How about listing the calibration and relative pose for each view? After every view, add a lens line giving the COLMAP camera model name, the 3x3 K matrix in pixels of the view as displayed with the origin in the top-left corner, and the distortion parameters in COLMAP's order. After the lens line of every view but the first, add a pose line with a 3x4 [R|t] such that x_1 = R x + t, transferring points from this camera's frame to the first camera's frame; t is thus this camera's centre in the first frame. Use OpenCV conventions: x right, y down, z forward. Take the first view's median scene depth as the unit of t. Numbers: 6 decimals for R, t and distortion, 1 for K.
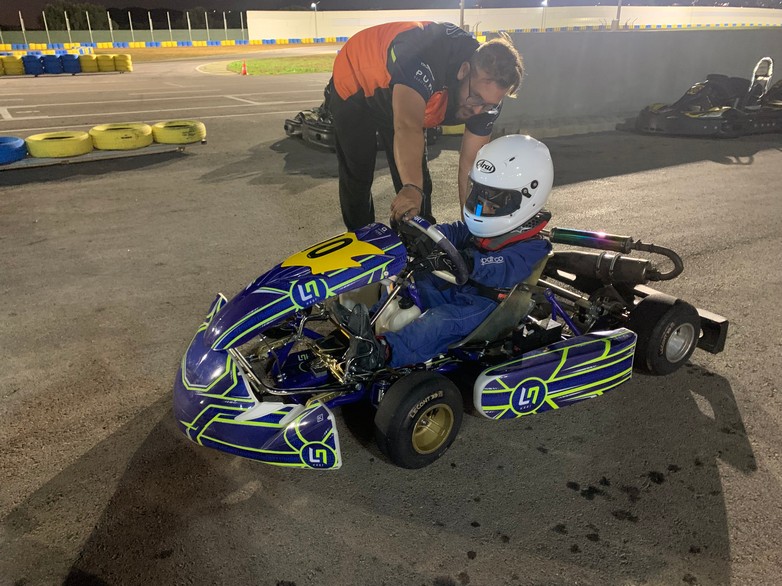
lens RADIAL K [[652.9, 0, 391.0], [0, 652.9, 293.0], [0, 0, 1]] dist [-0.013467, -0.008670]
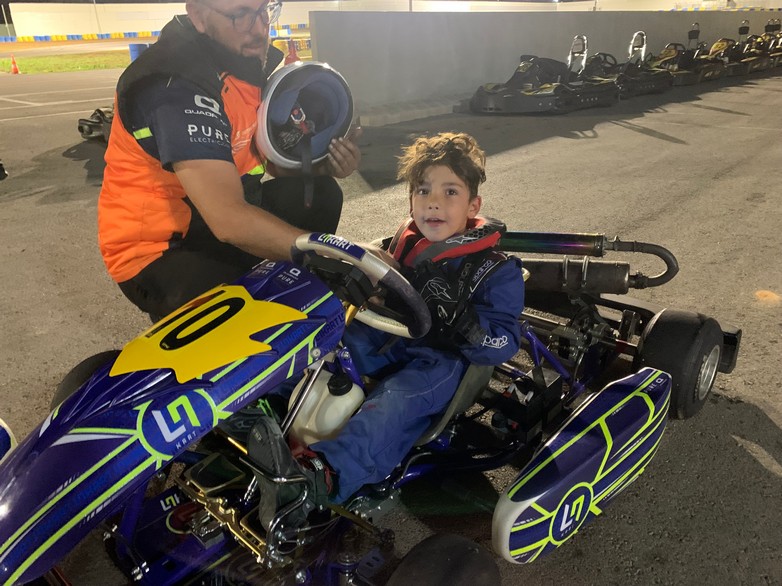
lens RADIAL K [[593.3, 0, 391.0], [0, 593.3, 293.0], [0, 0, 1]] dist [0.001594, 0.001203]
pose [[0.948964, -0.134927, 0.285065, -0.079251], [0.127962, 0.990846, 0.043010, -0.089404], [-0.288259, -0.004338, 0.957543, 0.470035]]
